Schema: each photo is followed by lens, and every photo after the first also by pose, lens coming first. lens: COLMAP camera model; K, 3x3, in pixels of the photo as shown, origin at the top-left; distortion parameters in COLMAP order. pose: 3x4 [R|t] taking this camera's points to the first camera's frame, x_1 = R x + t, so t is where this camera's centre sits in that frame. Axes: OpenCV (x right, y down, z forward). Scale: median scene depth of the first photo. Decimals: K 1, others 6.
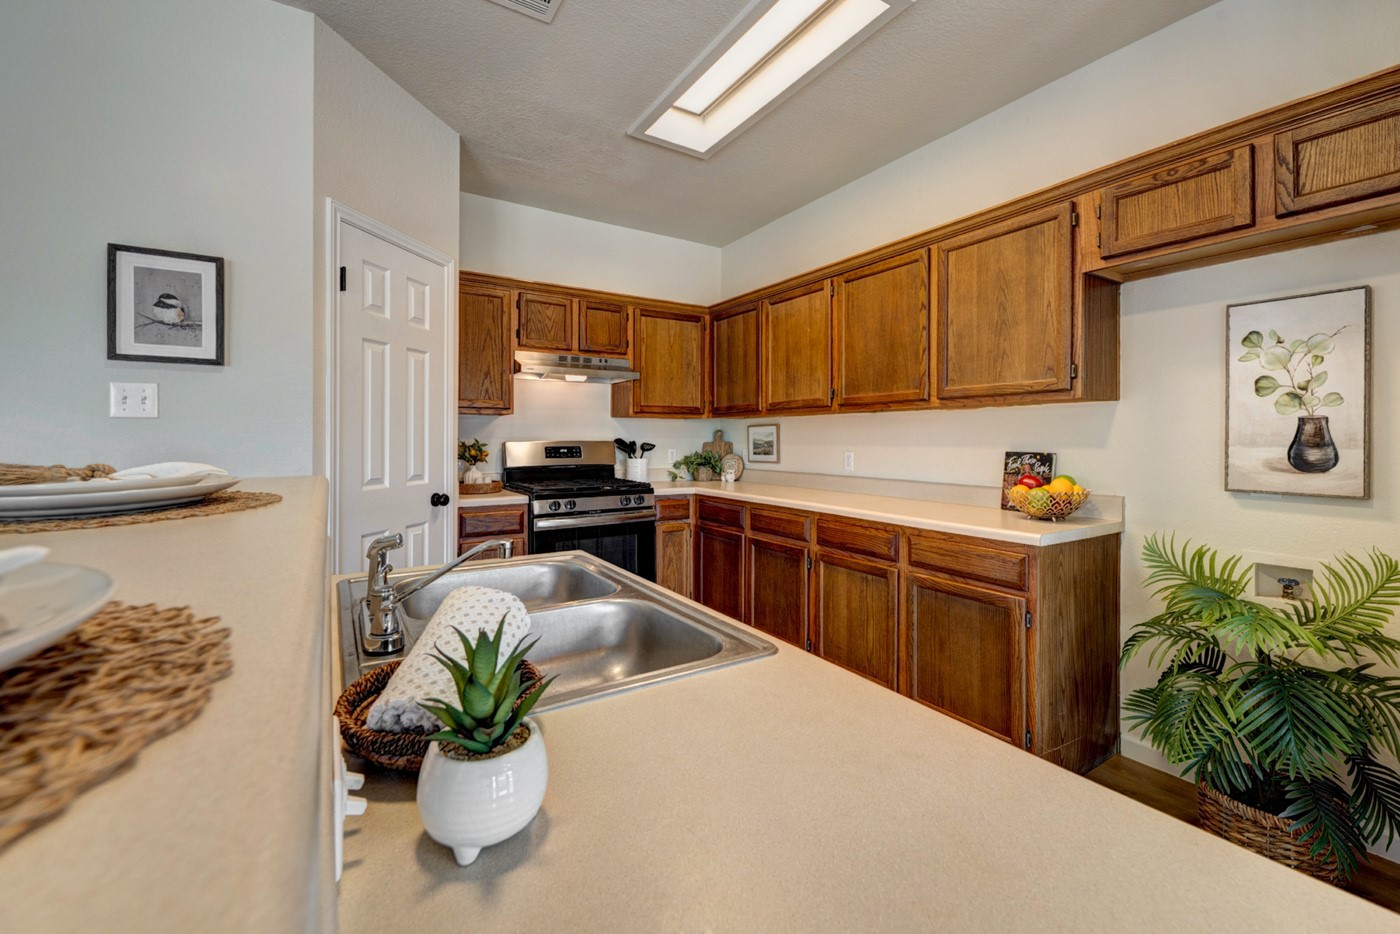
lens RADIAL K [[579.6, 0, 694.8], [0, 579.6, 446.3], [0, 0, 1]] dist [0.011143, -0.007253]
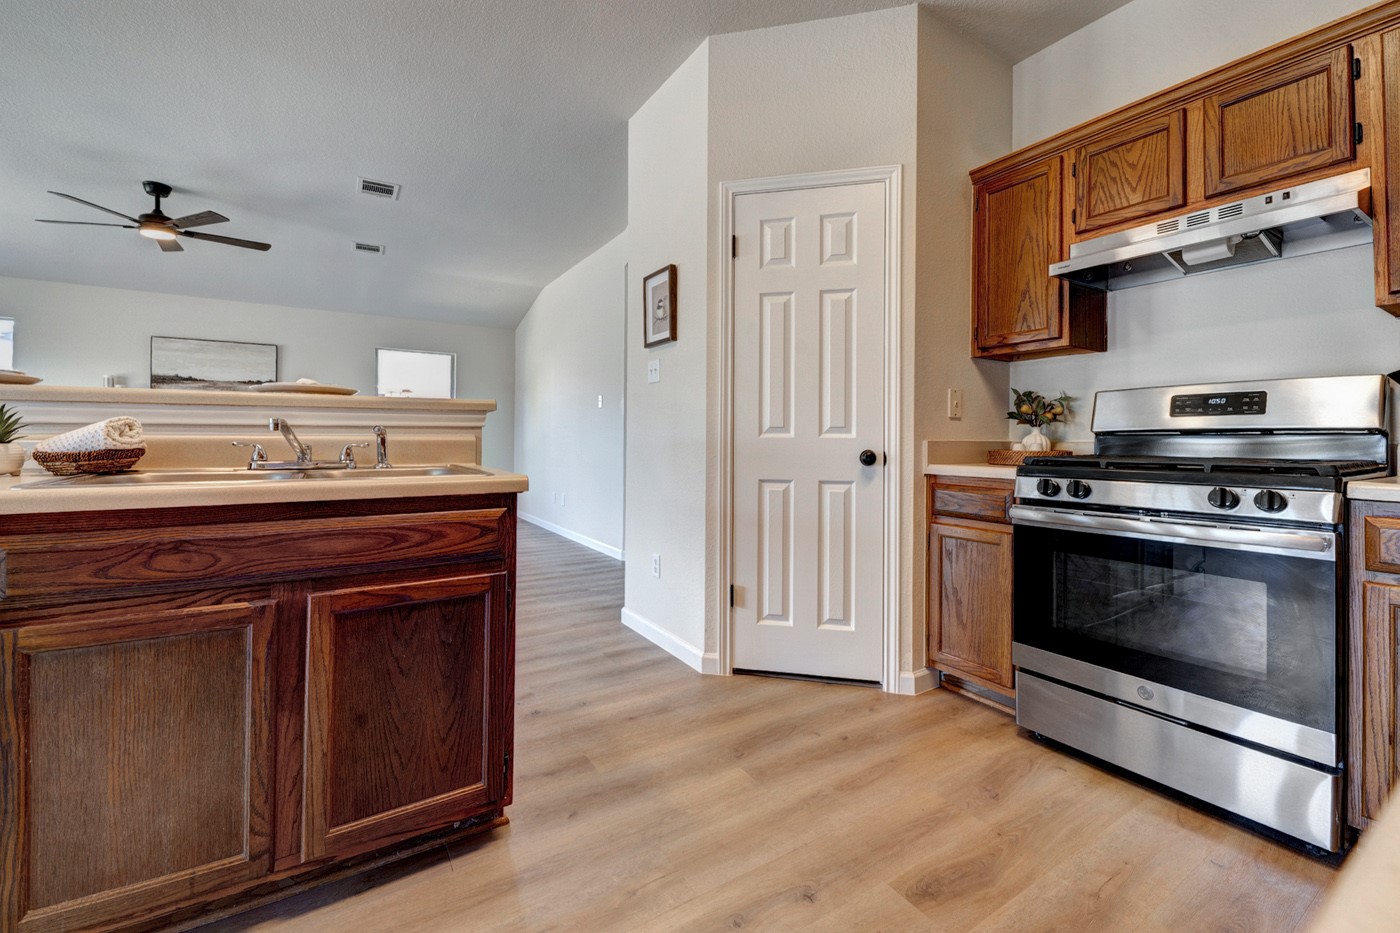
lens RADIAL K [[579.6, 0, 698.2], [0, 579.6, 433.4], [0, 0, 1]] dist [0.011143, -0.007253]
pose [[0.000864, -0.010428, -0.999945, 0.422569], [-0.017132, 0.999799, -0.010442, 0.071664], [0.999853, 0.017140, 0.000686, 0.778102]]
